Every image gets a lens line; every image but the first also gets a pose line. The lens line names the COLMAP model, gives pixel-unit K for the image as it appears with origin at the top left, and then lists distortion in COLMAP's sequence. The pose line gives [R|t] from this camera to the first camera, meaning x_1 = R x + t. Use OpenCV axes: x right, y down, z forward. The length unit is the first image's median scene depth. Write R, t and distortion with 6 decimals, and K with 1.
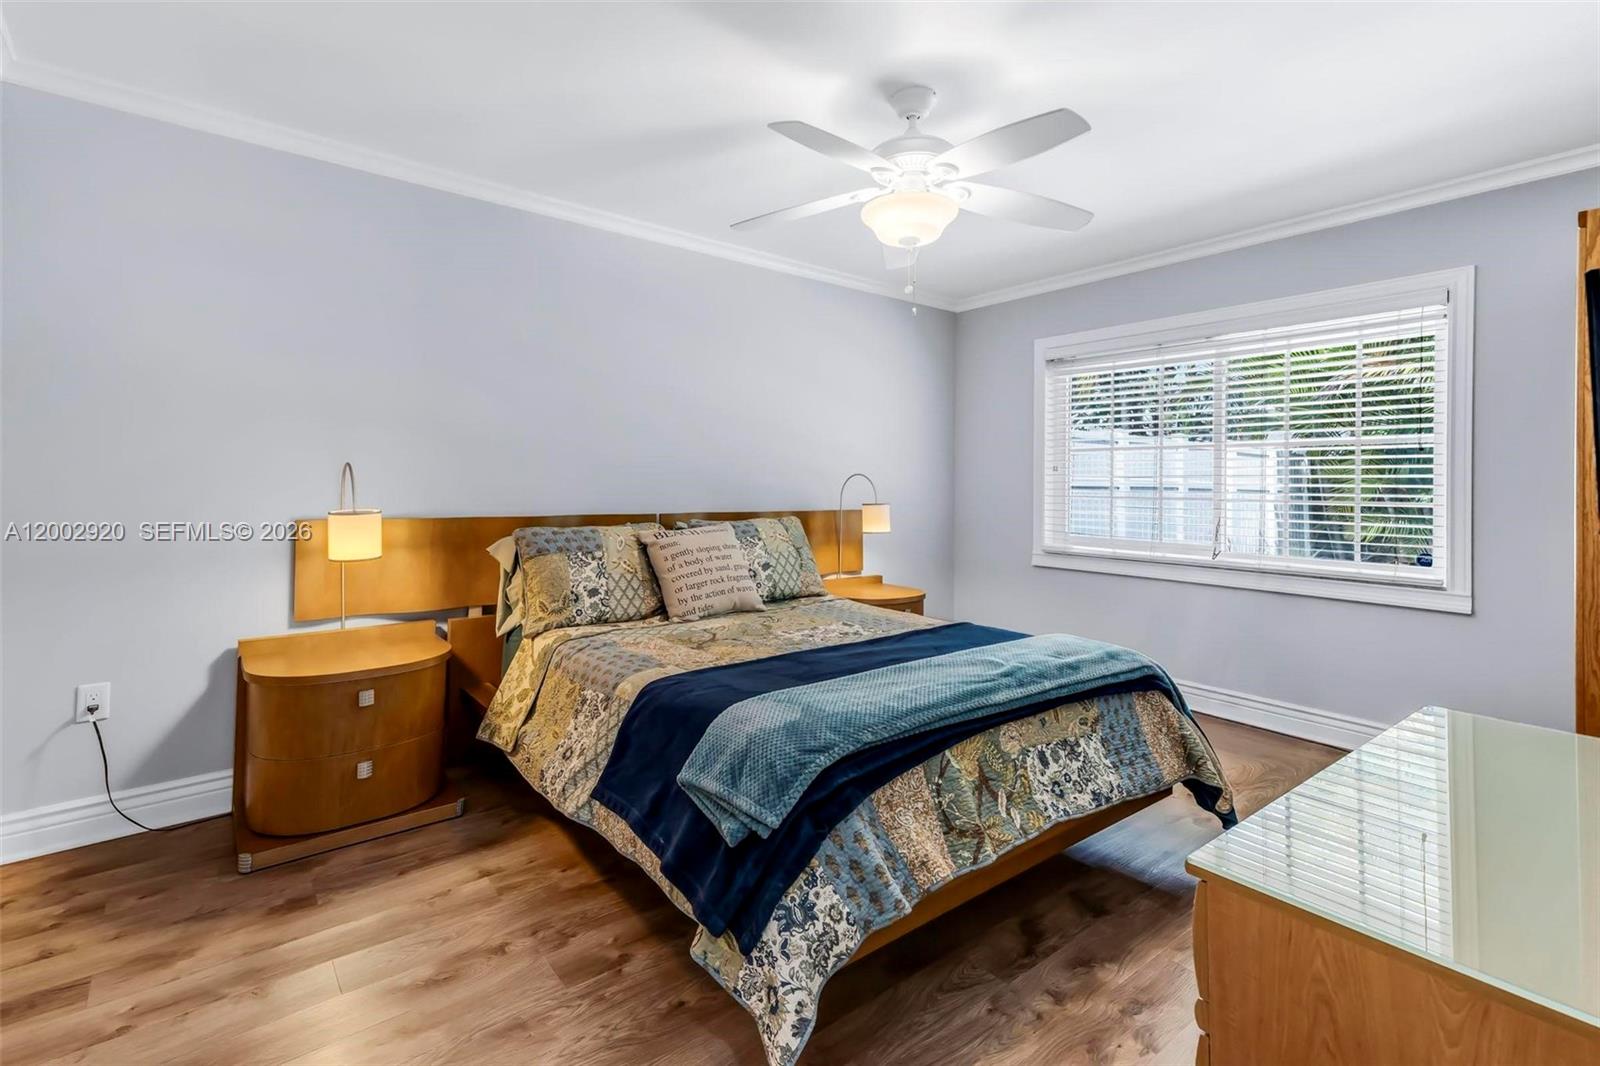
lens RADIAL K [[733.3, 0, 801.1], [0, 733.3, 498.3], [0, 0, 1]] dist [0.037612, -0.000152]
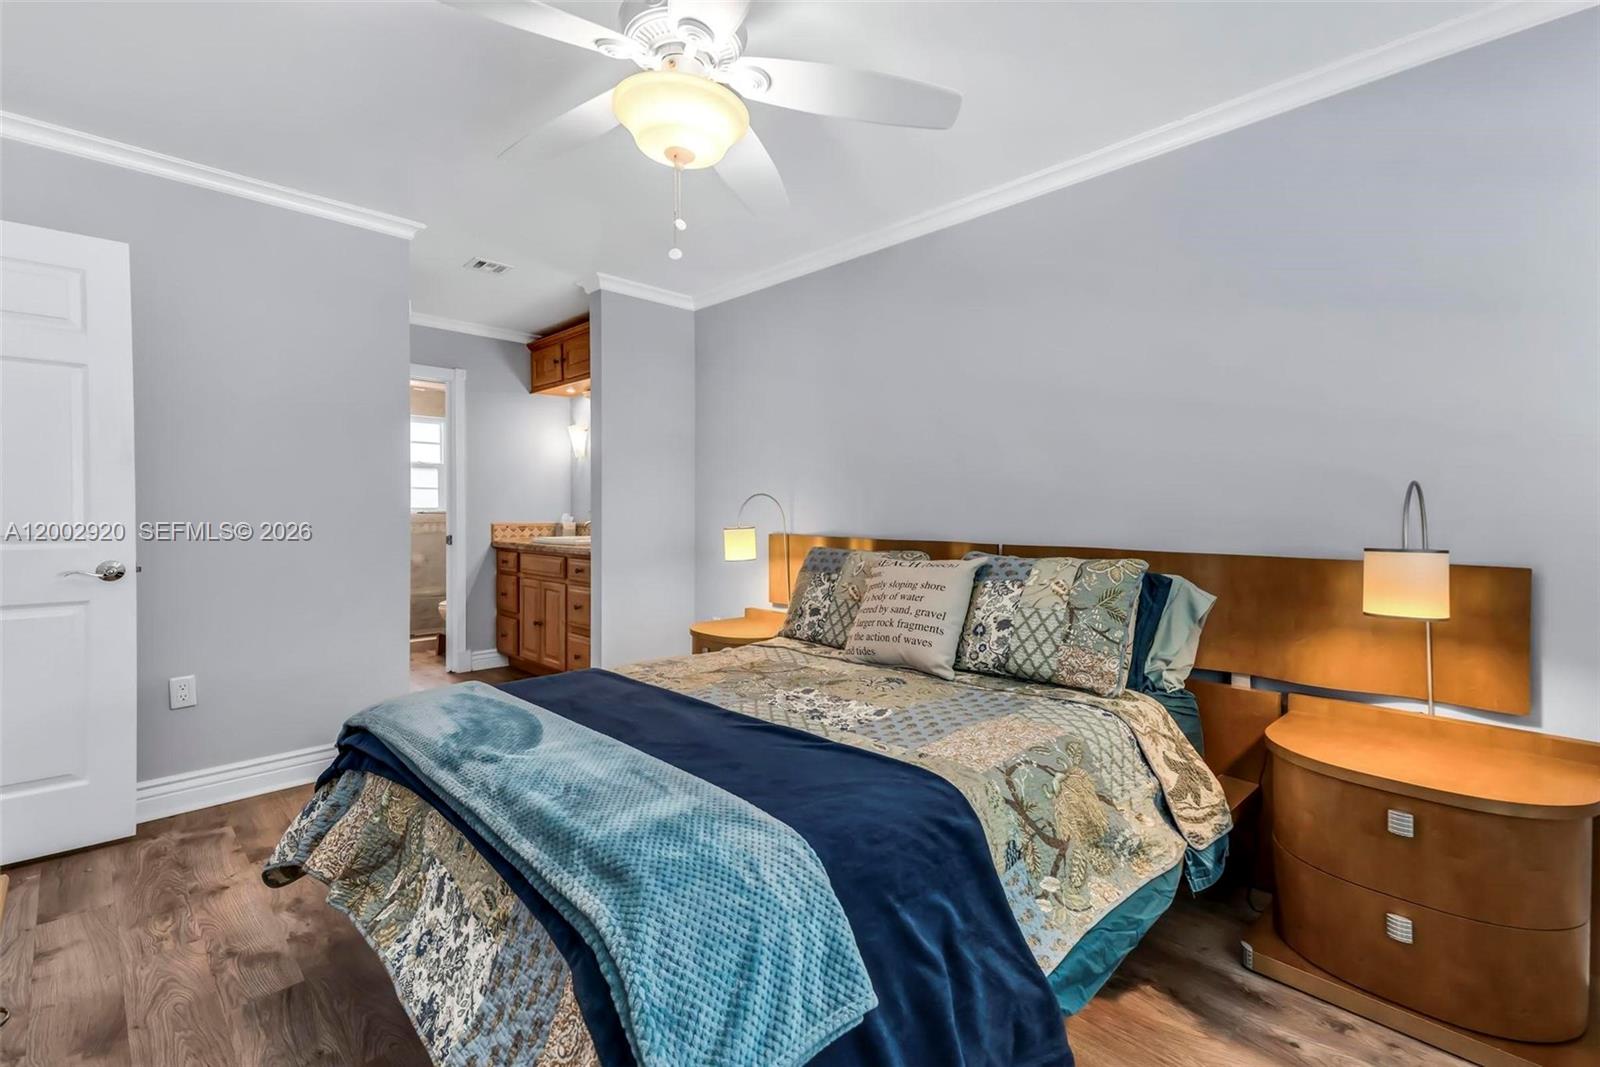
lens RADIAL K [[723.5, 0, 800.0], [0, 723.5, 528.8], [0, 0, 1]] dist [0.031537, -0.000041]
pose [[0.098096, 0.017756, -0.995019, 0.628150], [-0.023728, 0.999598, 0.015498, -0.003401], [0.994894, 0.022089, 0.098478, 0.760387]]
